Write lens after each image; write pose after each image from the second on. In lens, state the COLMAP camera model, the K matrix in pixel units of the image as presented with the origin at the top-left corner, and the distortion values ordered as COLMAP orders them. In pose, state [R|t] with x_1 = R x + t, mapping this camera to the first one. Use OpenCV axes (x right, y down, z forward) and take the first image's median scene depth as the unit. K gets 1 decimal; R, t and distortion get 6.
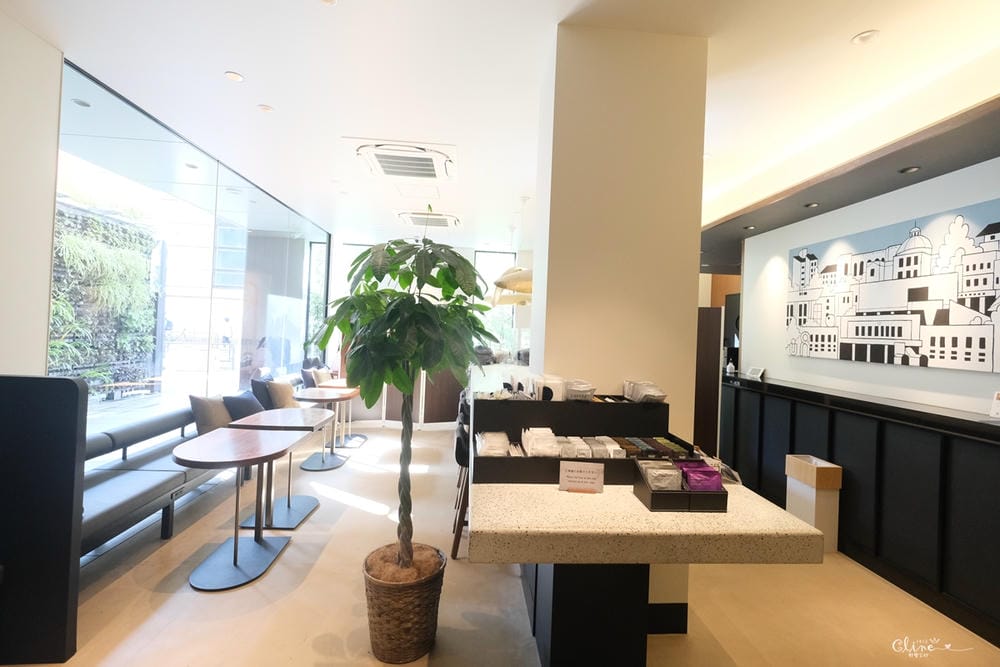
lens RADIAL K [[437.2, 0, 506.0], [0, 437.2, 322.1], [0, 0, 1]] dist [-0.002653, 0.001276]
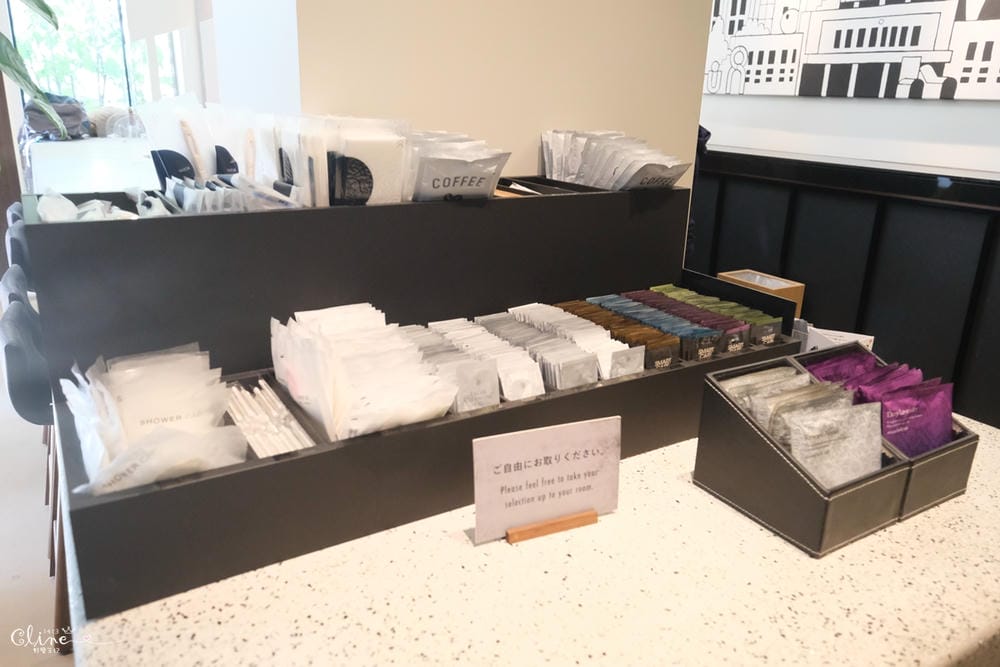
lens RADIAL K [[706.5, 0, 500.0], [0, 706.5, 333.5], [0, 0, 1]] dist [0.005067, 0.005240]
pose [[0.885278, -0.154637, 0.438600, -0.017438], [-0.007932, 0.937943, 0.346700, 0.069419], [-0.464994, -0.310405, 0.829114, 0.390305]]
